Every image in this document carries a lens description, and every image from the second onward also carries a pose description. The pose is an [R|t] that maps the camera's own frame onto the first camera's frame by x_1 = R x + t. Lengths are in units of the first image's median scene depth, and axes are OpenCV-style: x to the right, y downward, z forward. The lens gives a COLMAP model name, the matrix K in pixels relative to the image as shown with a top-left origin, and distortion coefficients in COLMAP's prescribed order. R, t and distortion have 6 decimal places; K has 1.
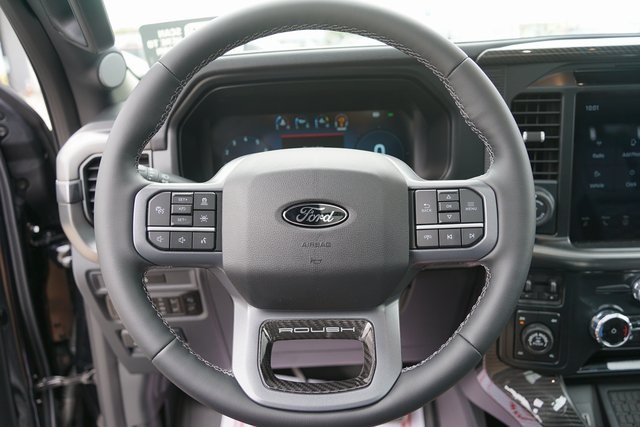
lens RADIAL K [[533.8, 0, 318.9], [0, 533.8, 214.3], [0, 0, 1]] dist [-0.029309, 0.033091]
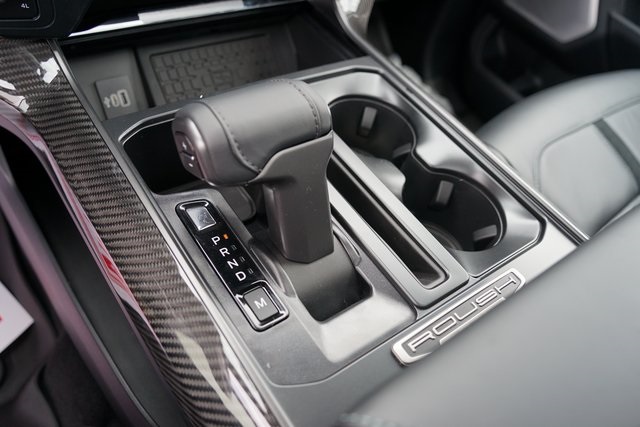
lens RADIAL K [[533.8, 0, 319.3], [0, 533.8, 211.7], [0, 0, 1]] dist [-0.029309, 0.033091]
pose [[0.810673, -0.277037, 0.515809, 0.350674], [-0.048909, 0.845853, 0.531169, 0.137470], [-0.583452, -0.455832, 0.672161, 0.326631]]
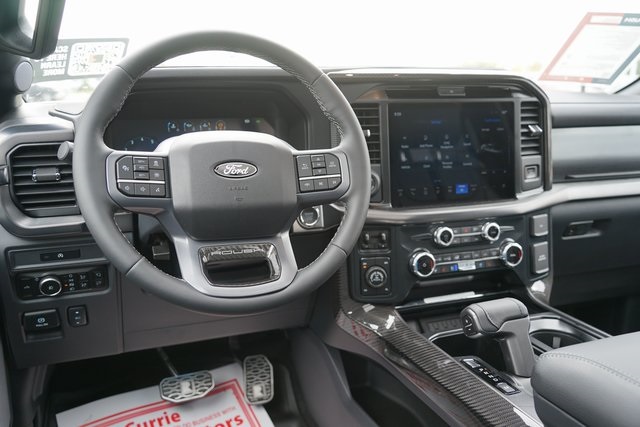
lens RADIAL K [[598.5, 0, 323.1], [0, 598.5, 210.9], [0, 0, 1]] dist [0.046994, 0.000000]
pose [[0.944360, -0.034973, 0.327048, -0.234259], [0.068781, 0.993345, -0.092384, 0.204114], [-0.321641, 0.109739, 0.940481, -0.464481]]
